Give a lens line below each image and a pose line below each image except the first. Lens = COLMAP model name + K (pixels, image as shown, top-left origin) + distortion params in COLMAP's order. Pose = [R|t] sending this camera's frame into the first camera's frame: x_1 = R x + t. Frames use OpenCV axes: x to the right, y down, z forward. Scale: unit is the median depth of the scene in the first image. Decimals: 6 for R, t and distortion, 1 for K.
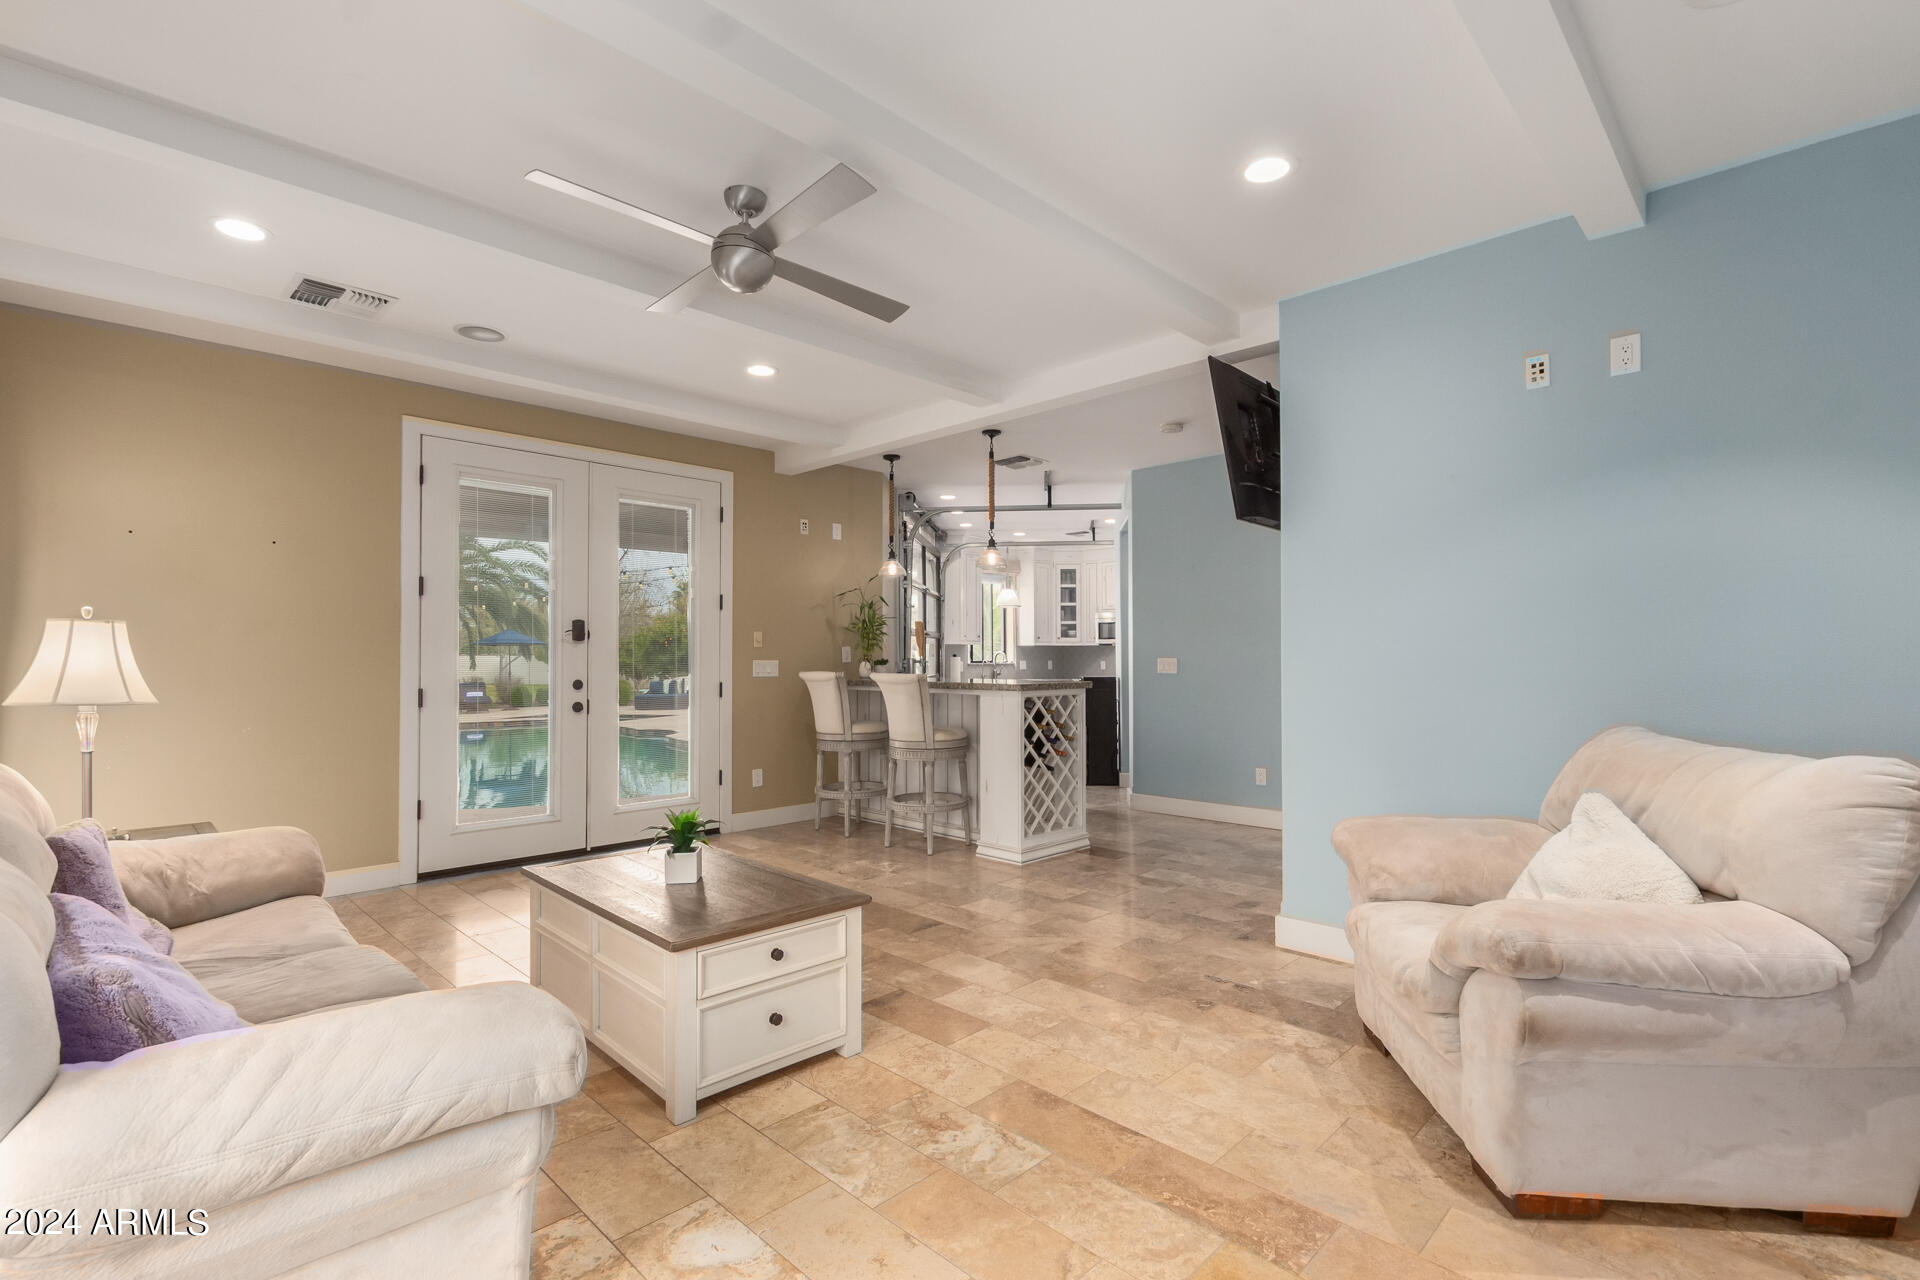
lens RADIAL K [[881.6, 0, 954.8], [0, 881.6, 644.4], [0, 0, 1]] dist [0.005016, -0.001510]
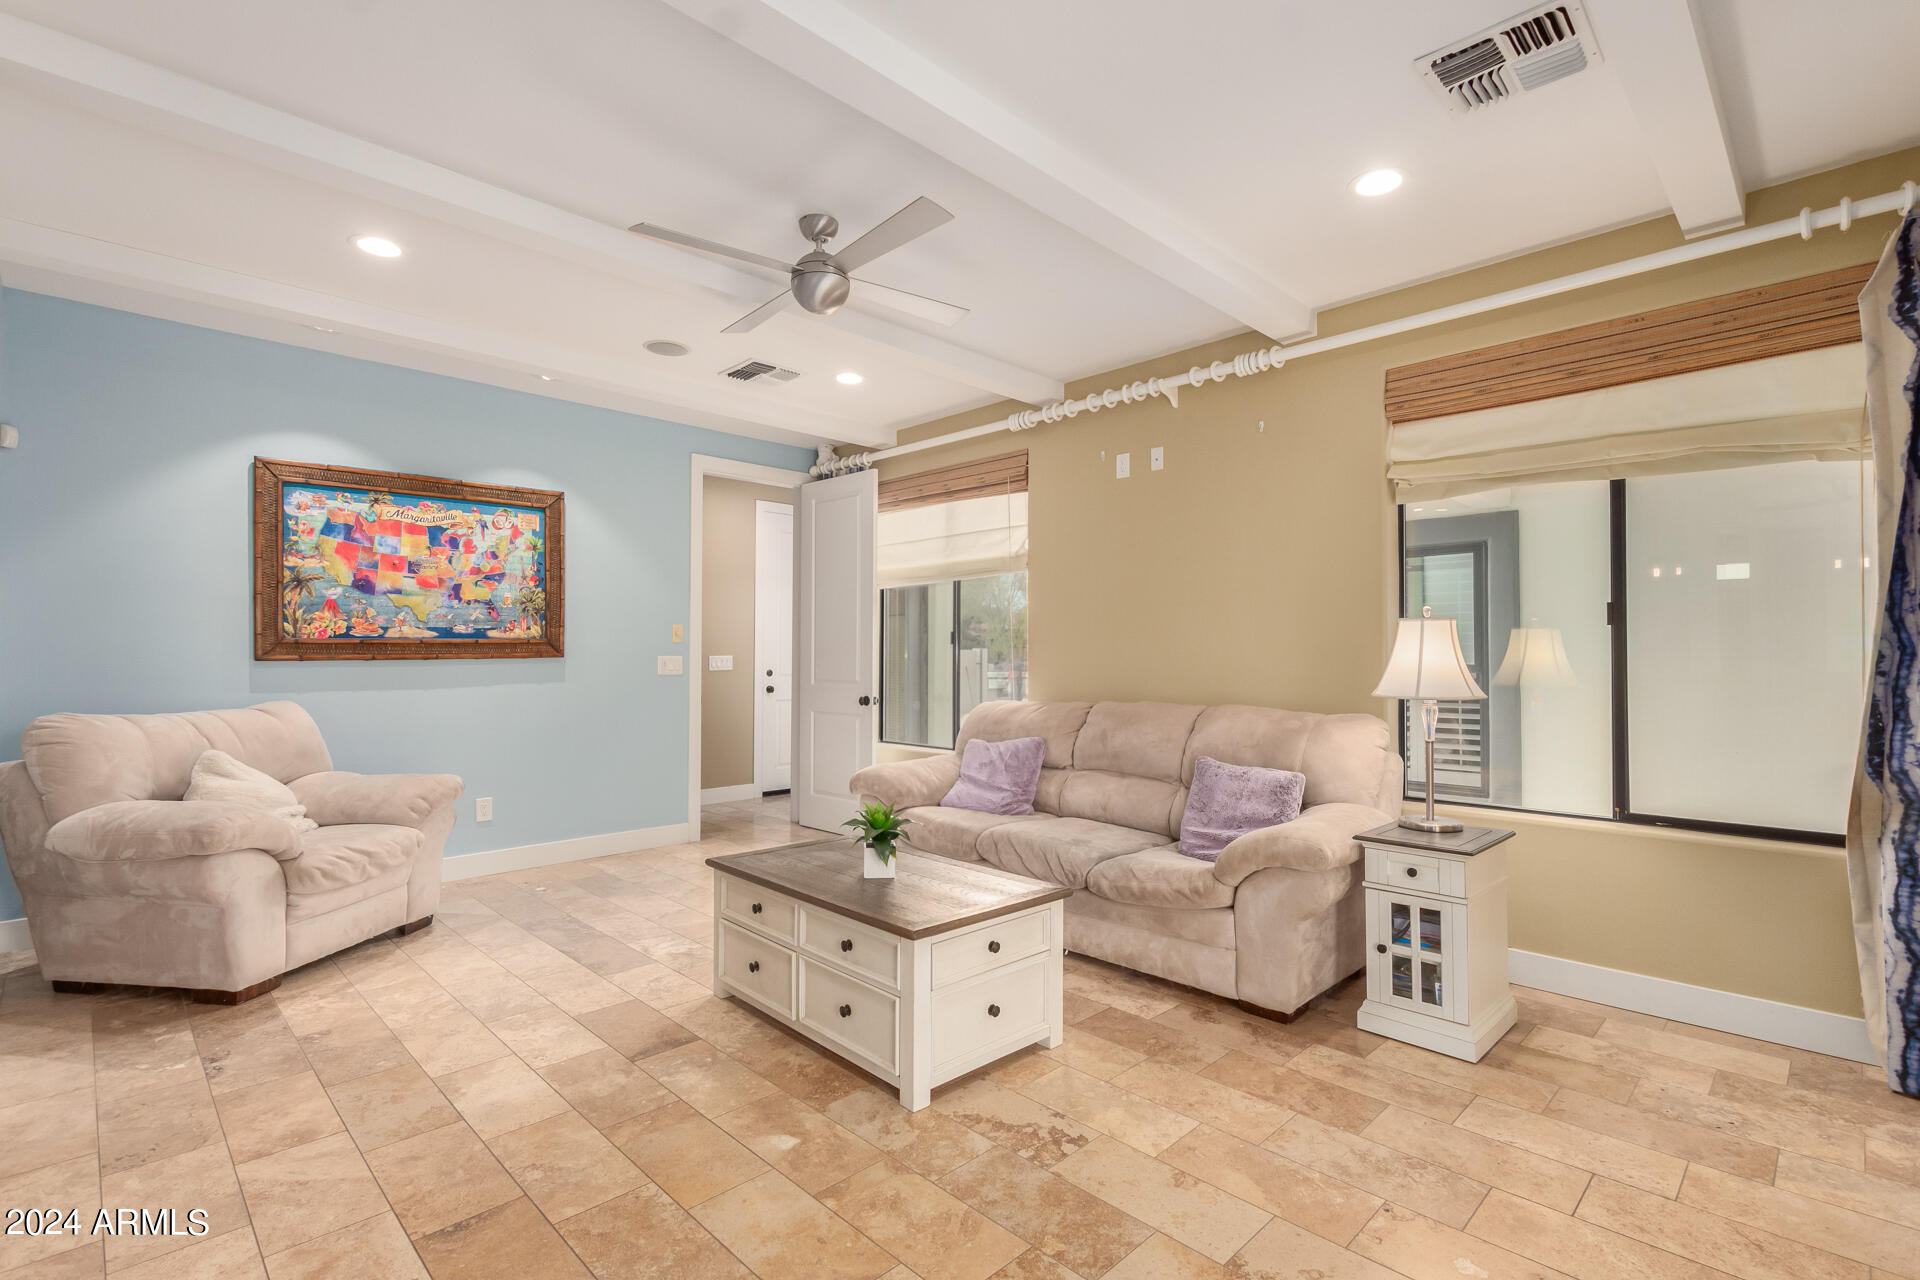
lens RADIAL K [[881.6, 0, 969.6], [0, 881.6, 642.6], [0, 0, 1]] dist [0.005016, -0.001510]
pose [[-0.999998, 0.001193, -0.001542, -0.339544], [0.001236, 0.999609, -0.027951, 0.025293], [0.001508, -0.027953, -0.999608, 1.671436]]
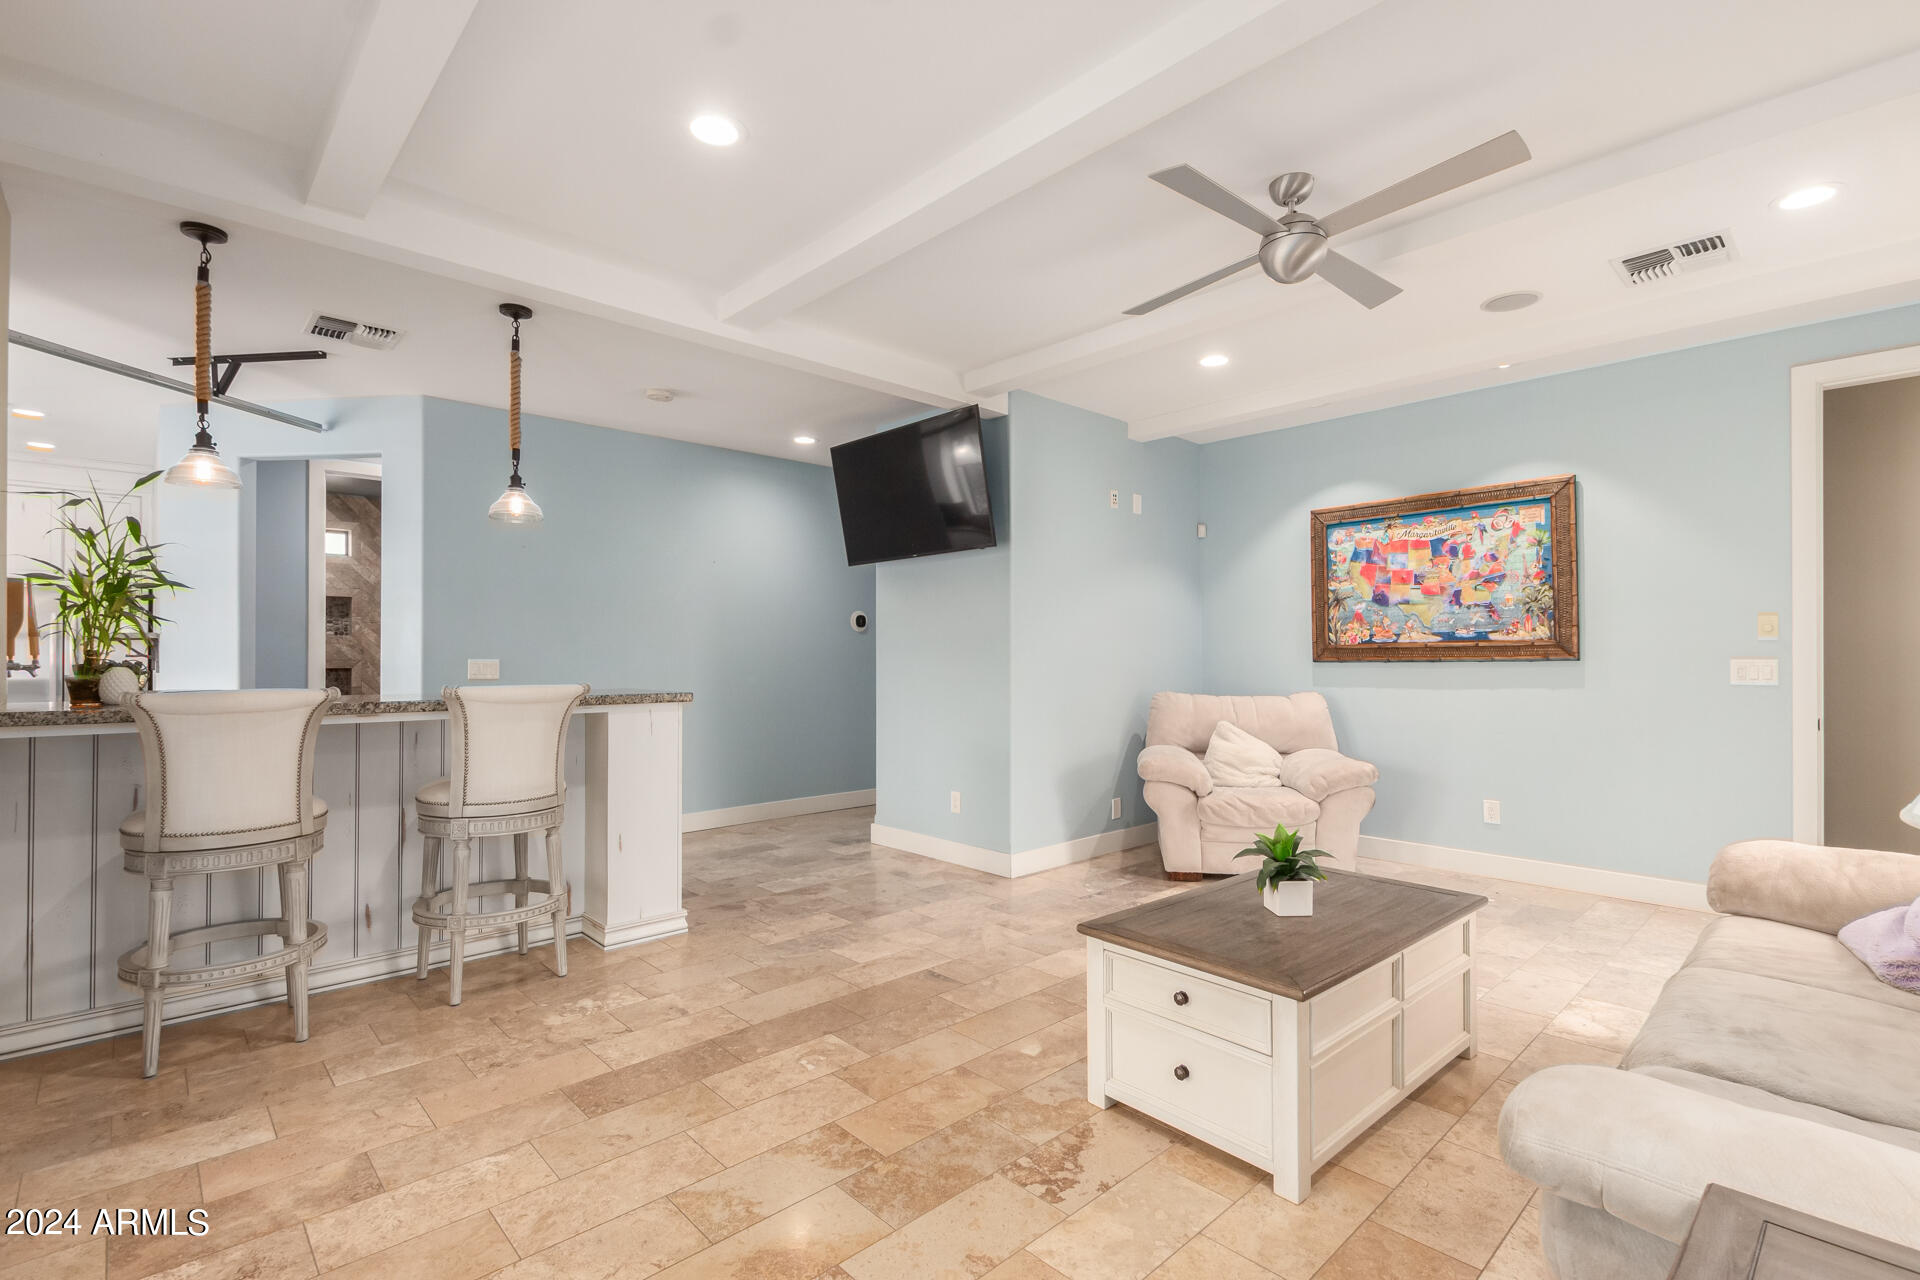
lens RADIAL K [[881.6, 0, 963.1], [0, 881.6, 651.5], [0, 0, 1]] dist [0.005016, -0.001510]
pose [[0.030135, 0.008608, 0.999509, -0.987908], [-0.014137, 0.999867, -0.008185, 0.017869], [-0.999446, -0.013883, 0.030253, 1.079104]]
